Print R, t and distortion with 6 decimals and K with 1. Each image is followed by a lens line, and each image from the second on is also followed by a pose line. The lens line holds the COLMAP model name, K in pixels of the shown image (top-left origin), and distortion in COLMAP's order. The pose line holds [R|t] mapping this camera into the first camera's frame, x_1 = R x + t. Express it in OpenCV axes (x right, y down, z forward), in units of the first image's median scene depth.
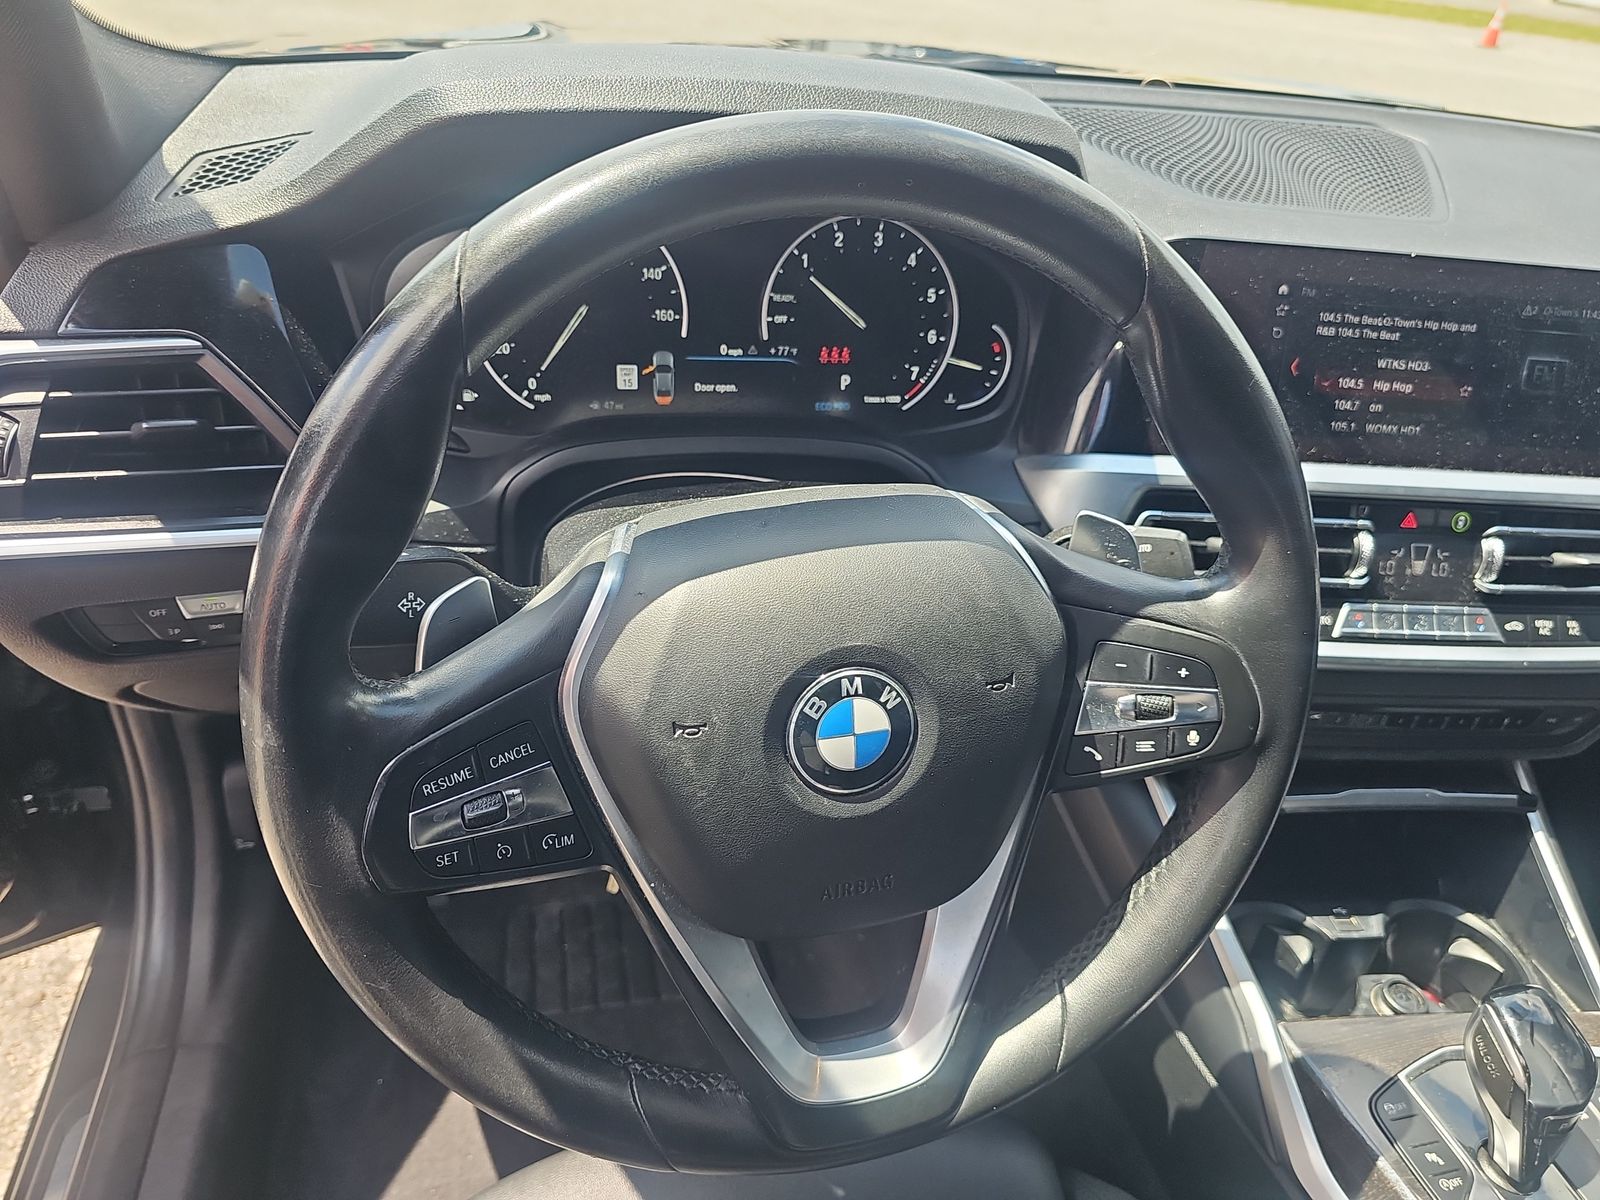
lens RADIAL K [[1067.2, 0, 800.0], [0, 1067.2, 600.0], [0, 0, 1]] dist [0.054880, -0.074963]
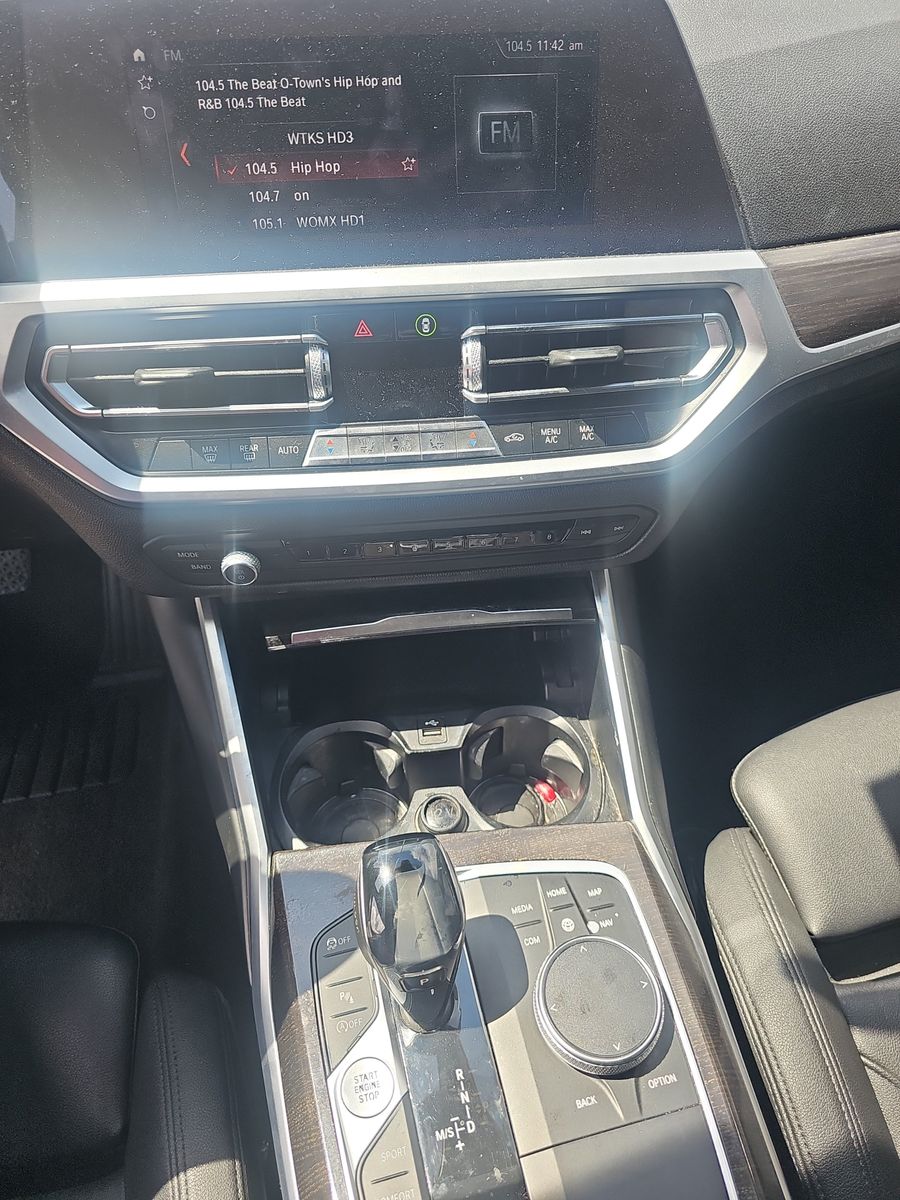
lens RADIAL K [[800.4, 0, 450.0], [0, 800.4, 600.0], [0, 0, 1]] dist [0.054880, -0.074963]
pose [[0.994926, -0.074135, -0.068010, 0.660401], [0.086545, 0.975375, 0.202864, 0.016280], [0.051296, -0.207721, 0.976842, 0.298447]]
